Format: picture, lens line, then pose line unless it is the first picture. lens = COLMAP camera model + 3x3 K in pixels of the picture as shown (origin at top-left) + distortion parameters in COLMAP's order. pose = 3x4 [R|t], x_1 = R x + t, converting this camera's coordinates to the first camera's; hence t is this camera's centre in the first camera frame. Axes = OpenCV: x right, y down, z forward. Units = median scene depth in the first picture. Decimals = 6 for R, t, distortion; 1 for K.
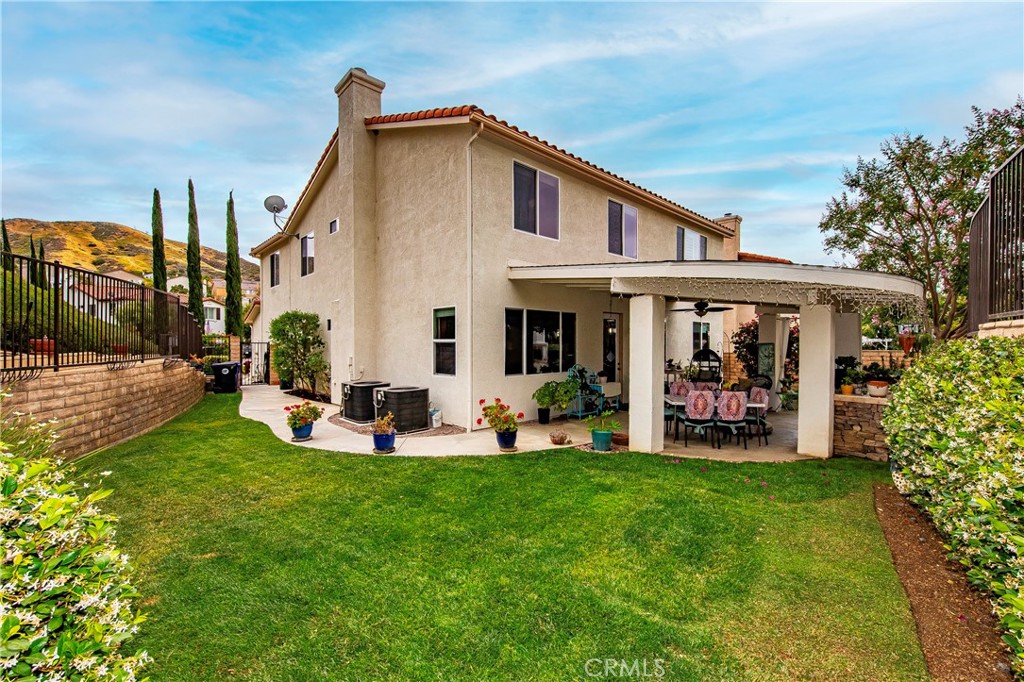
lens RADIAL K [[456.0, 0, 512.6], [0, 456.0, 344.5], [0, 0, 1]] dist [0.012400, 0.000146]
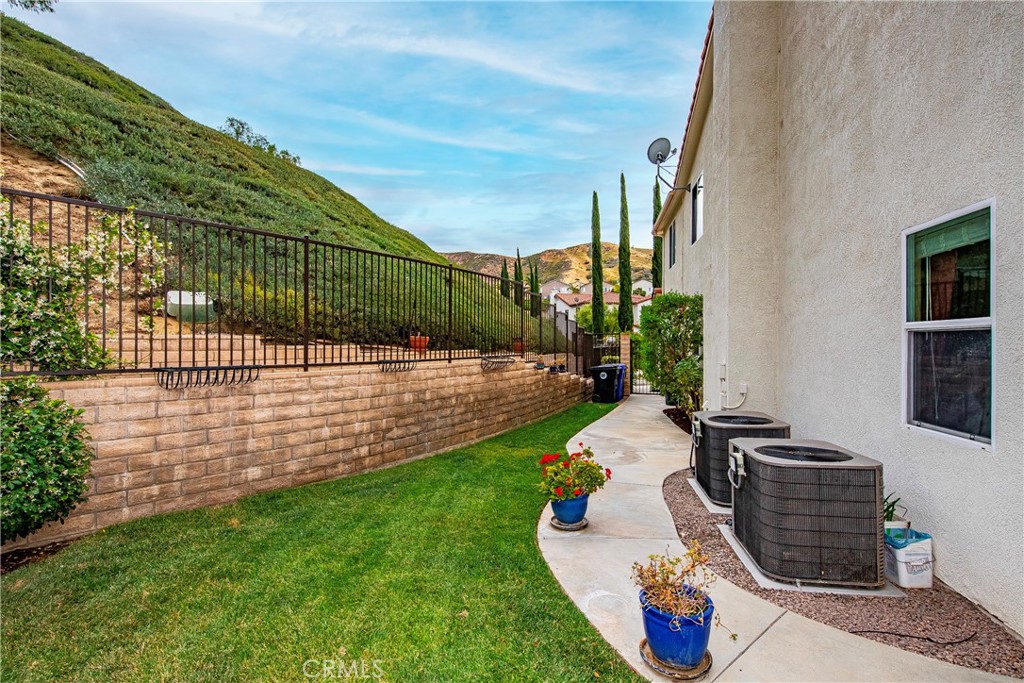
lens RADIAL K [[482.0, 0, 515.0], [0, 482.0, 345.3], [0, 0, 1]] dist [0.003491, -0.000979]
pose [[0.598538, 0.002618, -0.801090, -0.060022], [-0.003382, 0.999994, 0.000741, 0.007570], [0.801087, 0.002266, 0.598543, 0.565029]]
